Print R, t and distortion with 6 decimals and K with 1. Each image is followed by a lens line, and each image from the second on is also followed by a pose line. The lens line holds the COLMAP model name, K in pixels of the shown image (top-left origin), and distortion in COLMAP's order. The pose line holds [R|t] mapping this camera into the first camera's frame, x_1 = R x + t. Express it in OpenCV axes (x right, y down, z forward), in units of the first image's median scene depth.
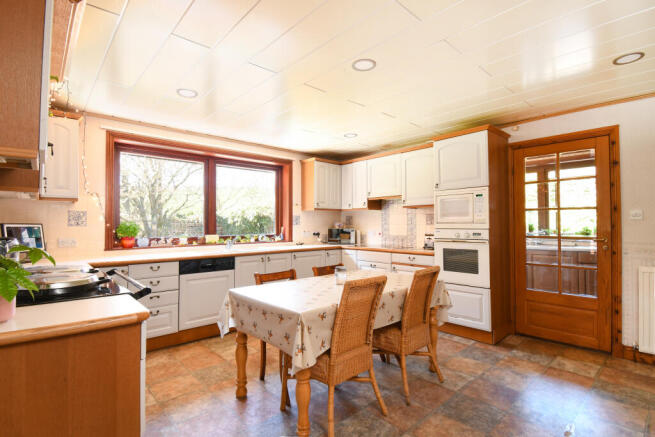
lens RADIAL K [[319.0, 0, 329.7], [0, 319.0, 219.3], [0, 0, 1]] dist [-0.002376, -0.000100]
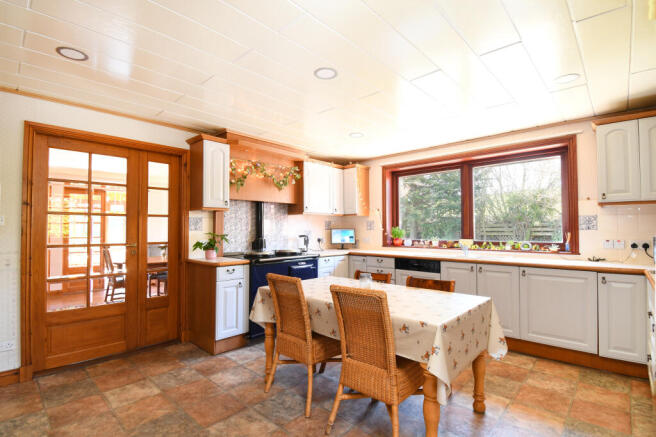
lens RADIAL K [[319.4, 0, 330.5], [0, 319.4, 221.0], [0, 0, 1]] dist [-0.002376, -0.000100]
pose [[0.080487, -0.023978, -0.996467, 0.606005], [0.017197, 0.999595, -0.022664, 0.006349], [0.996607, -0.015312, 0.080867, 0.501524]]
